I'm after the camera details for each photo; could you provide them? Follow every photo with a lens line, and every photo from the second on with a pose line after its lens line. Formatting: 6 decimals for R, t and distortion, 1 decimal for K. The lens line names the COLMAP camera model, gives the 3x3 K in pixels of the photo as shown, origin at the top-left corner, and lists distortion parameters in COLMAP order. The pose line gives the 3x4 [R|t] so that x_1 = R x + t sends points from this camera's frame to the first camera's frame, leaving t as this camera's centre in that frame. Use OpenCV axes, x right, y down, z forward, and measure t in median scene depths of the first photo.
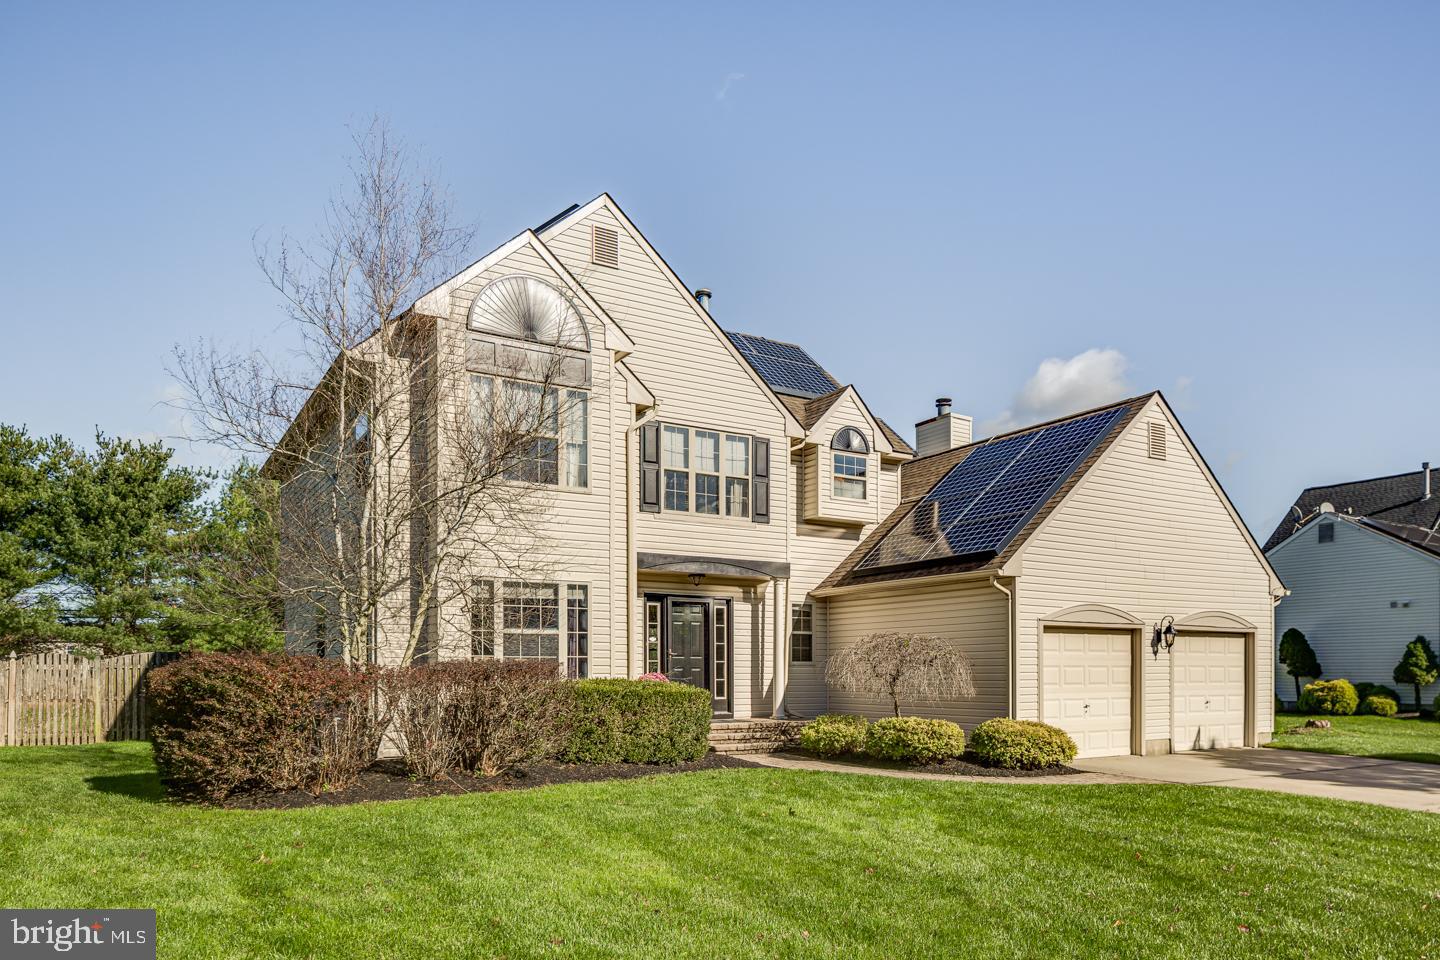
lens RADIAL K [[689.0, 0, 825.9], [0, 689.0, 476.0], [0, 0, 1]] dist [0.003491, -0.000181]
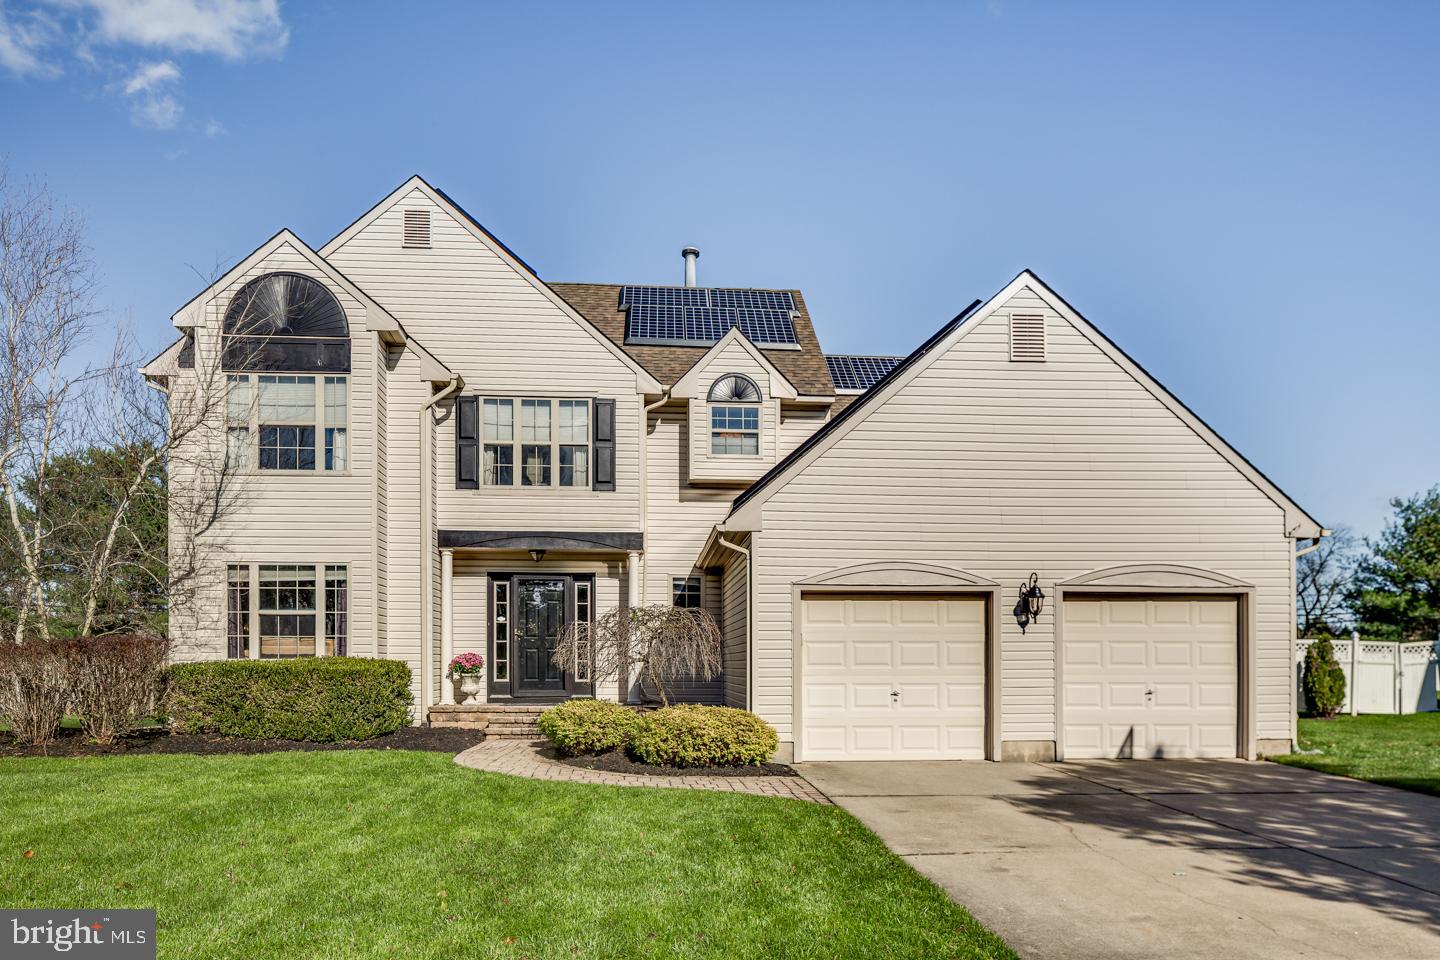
lens RADIAL K [[748.3, 0, 720.0], [0, 748.3, 453.4], [0, 0, 1]] dist [0.001476, 0.000454]
pose [[0.929538, -0.097470, -0.355609, 0.426568], [0.100755, 0.994868, -0.009321, 0.044717], [0.354693, -0.027165, 0.934588, 0.127143]]
